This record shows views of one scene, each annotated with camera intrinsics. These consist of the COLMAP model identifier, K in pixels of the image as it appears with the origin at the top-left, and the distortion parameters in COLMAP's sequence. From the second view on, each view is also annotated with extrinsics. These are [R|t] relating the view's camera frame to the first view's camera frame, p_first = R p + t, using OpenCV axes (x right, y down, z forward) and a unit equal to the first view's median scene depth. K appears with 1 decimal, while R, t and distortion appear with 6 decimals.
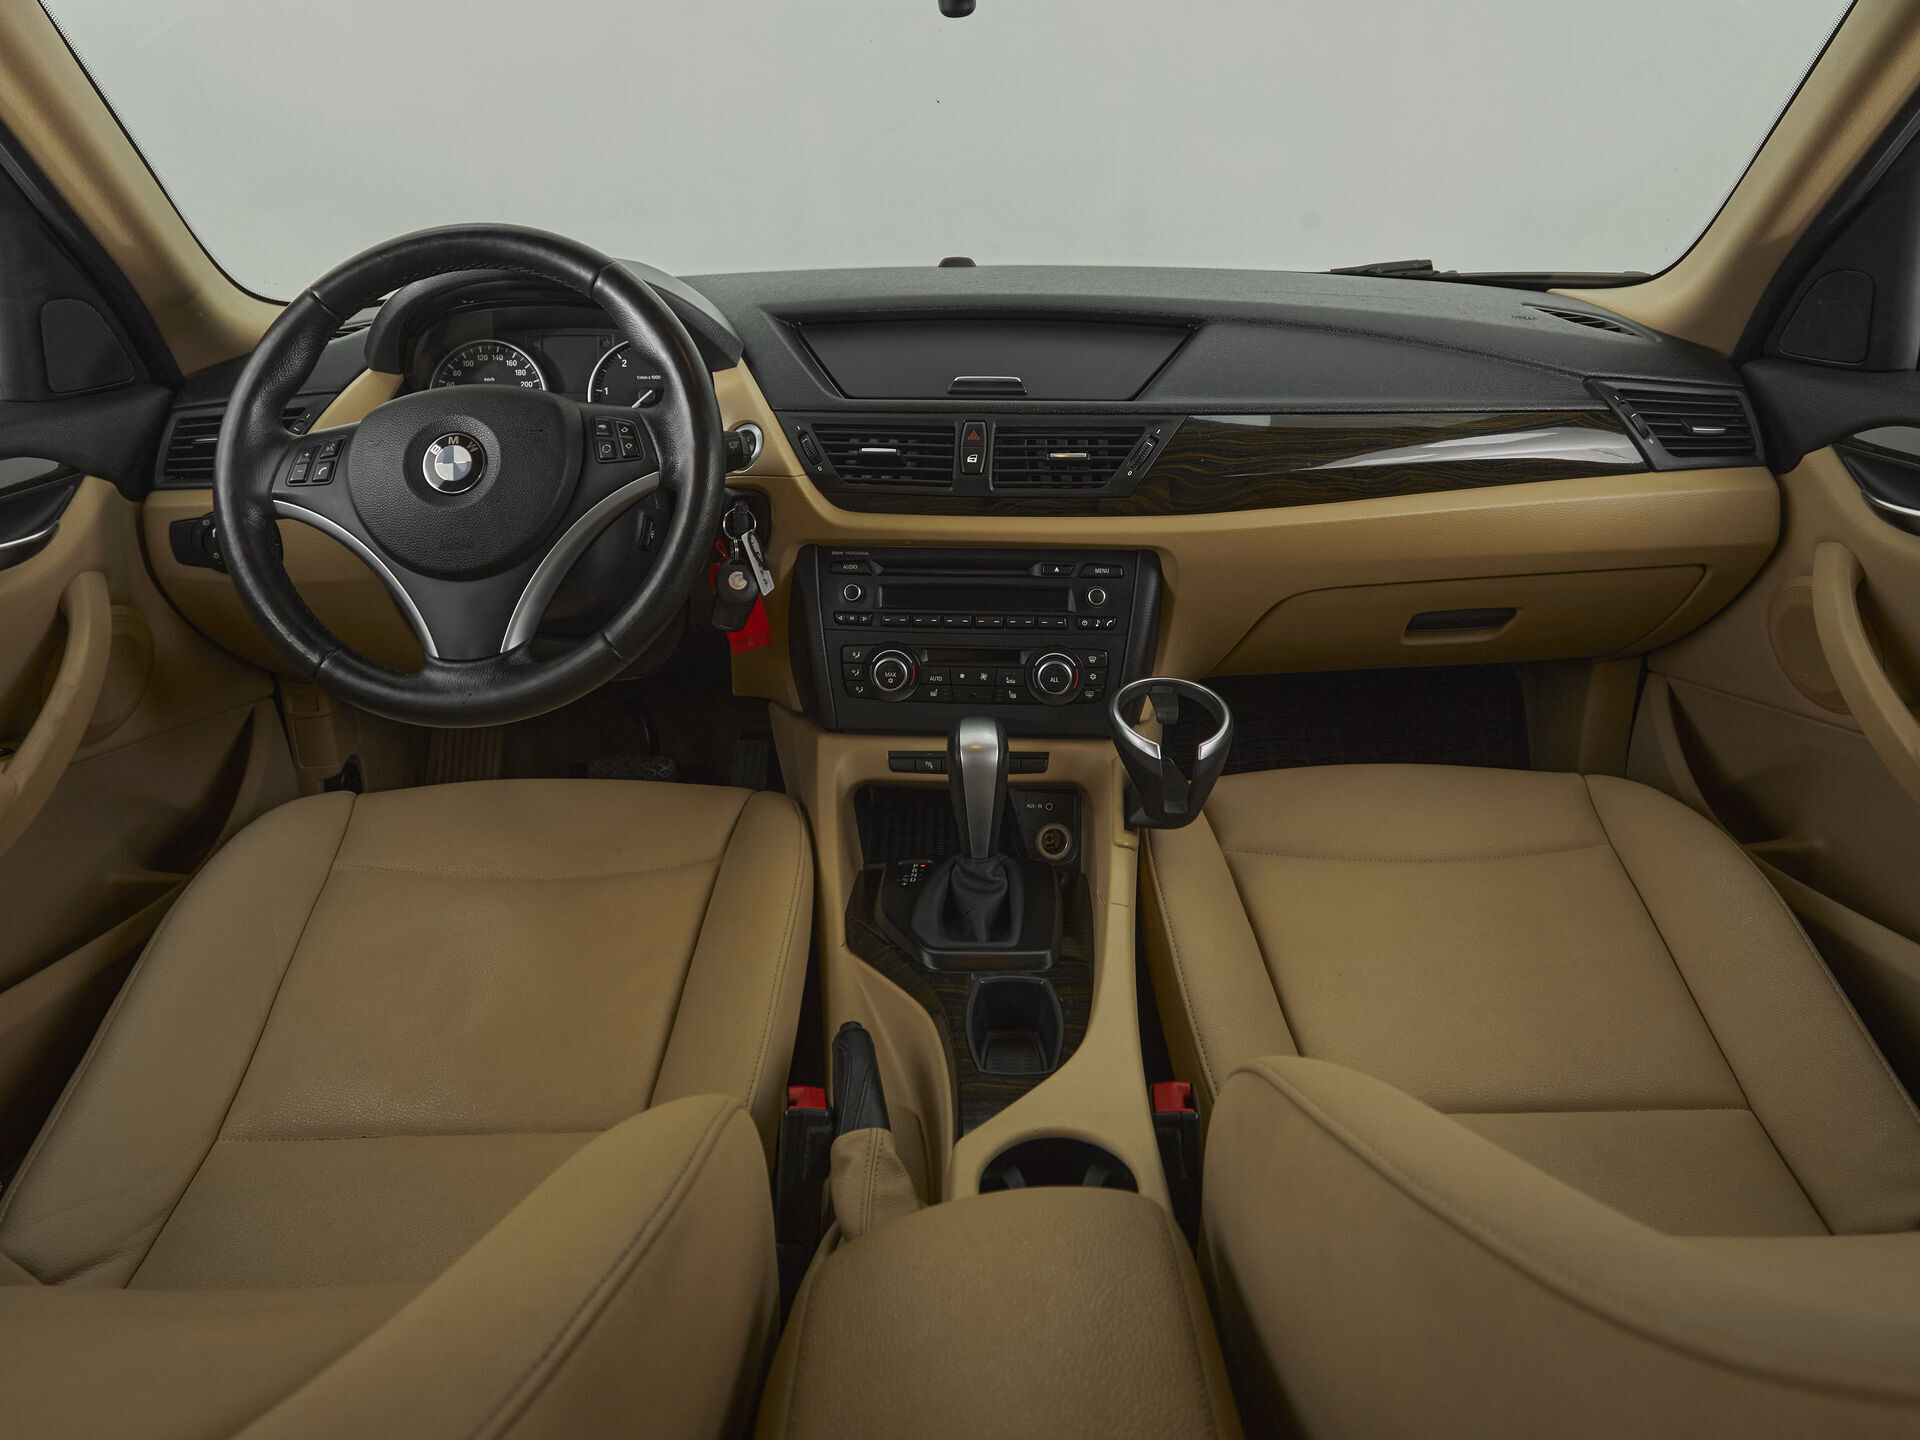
lens RADIAL K [[782.7, 0, 928.8], [0, 782.7, 719.7], [0, 0, 1]] dist [-0.003659, 0.000111]
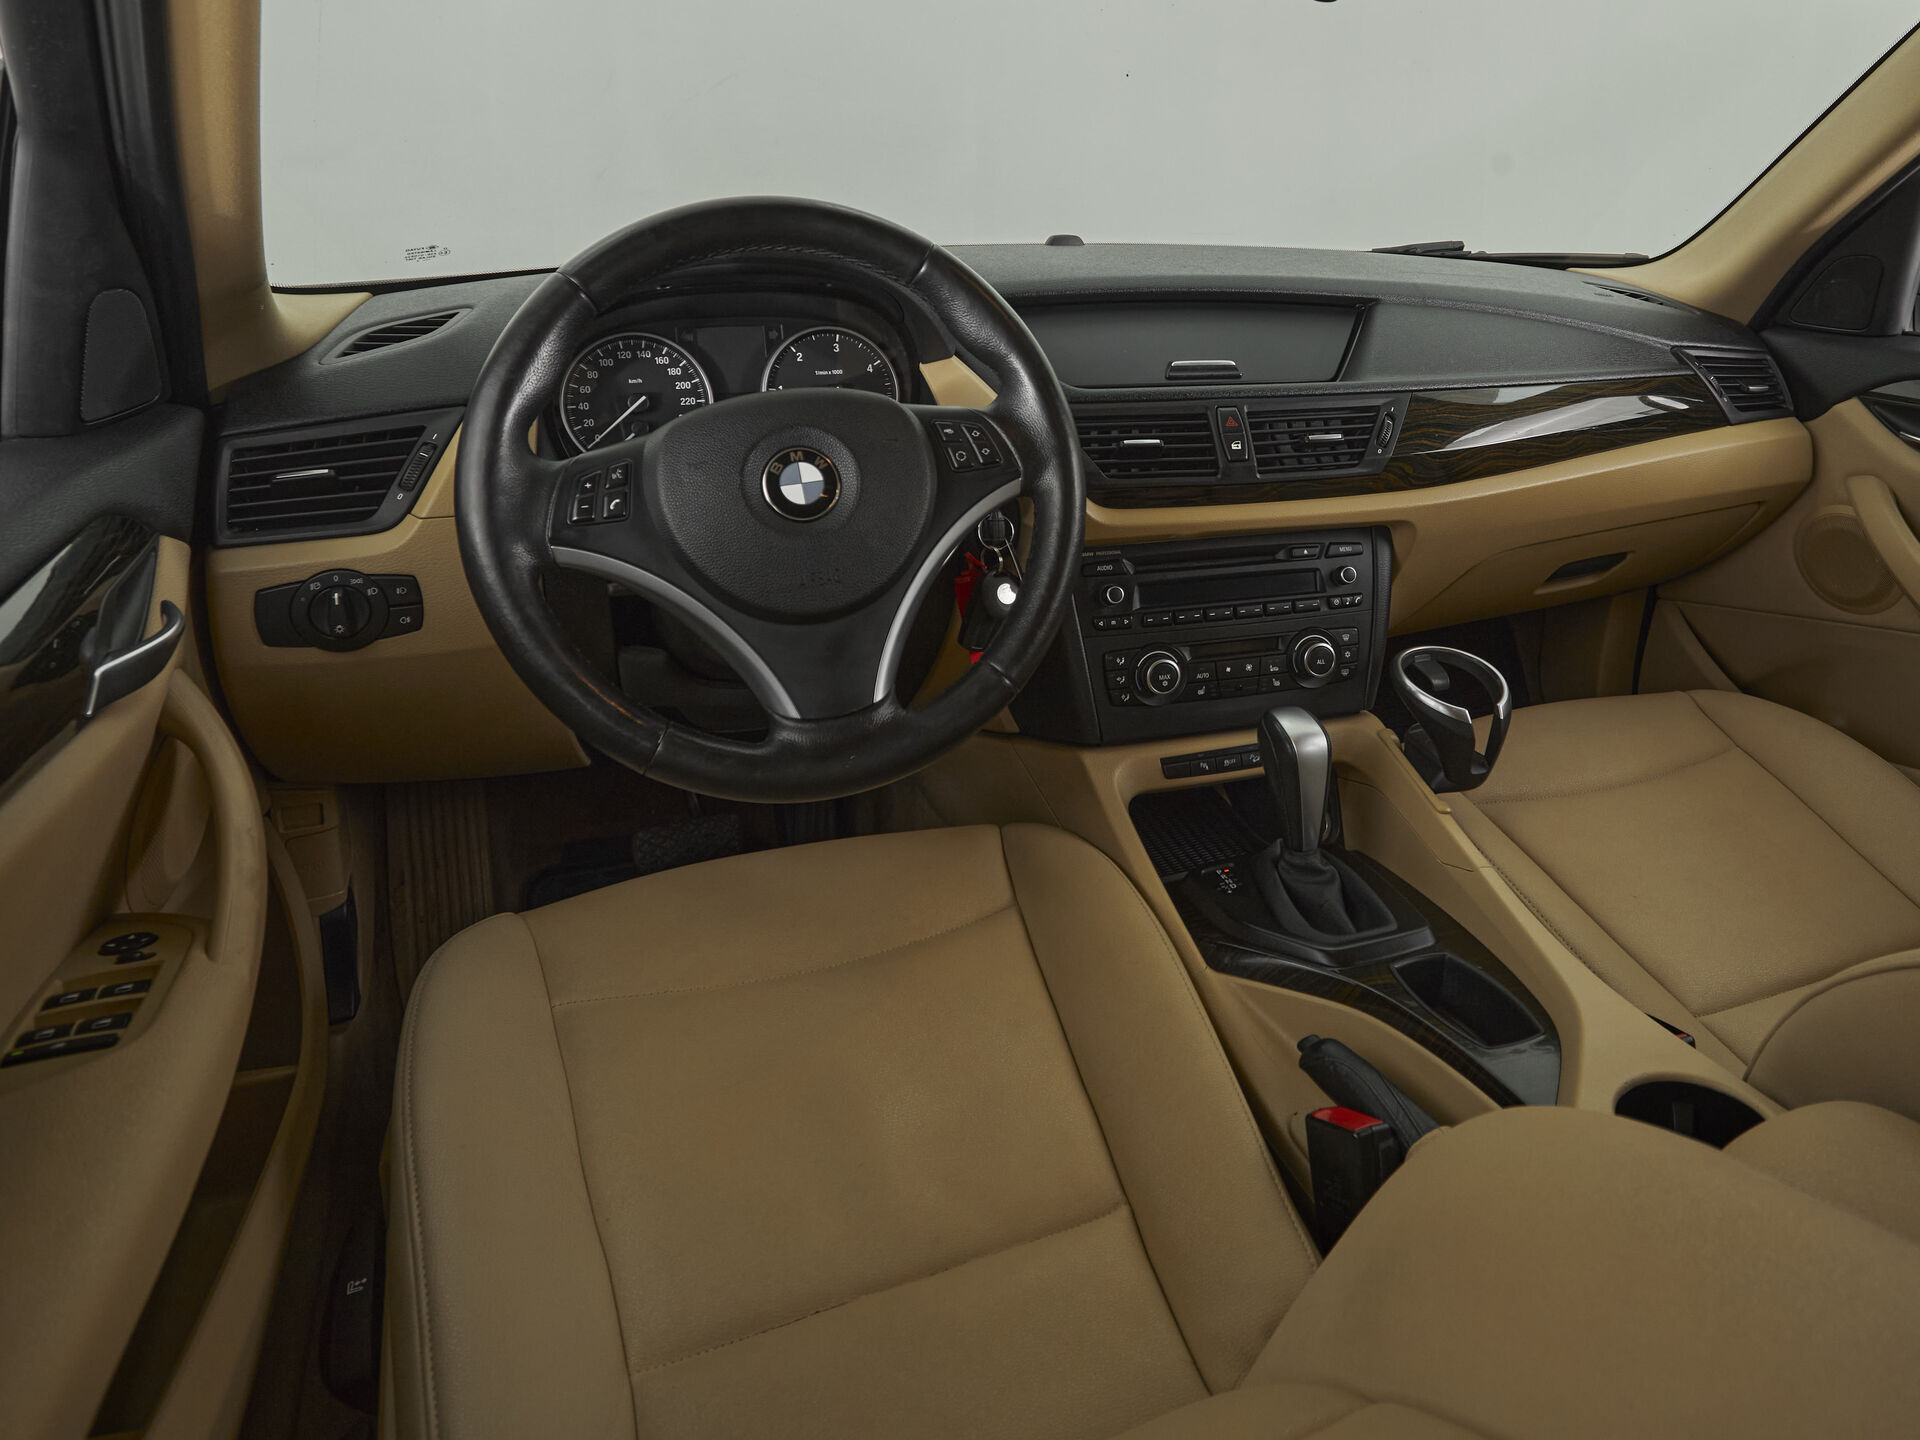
lens RADIAL K [[854.9, 0, 932.8], [0, 854.9, 721.0], [0, 0, 1]] dist [-0.004270, -0.000549]
pose [[0.958752, -0.134881, 0.250204, -0.583748], [0.136932, 0.990537, 0.009278, -0.052976], [-0.249088, 0.025366, 0.968149, 0.071922]]
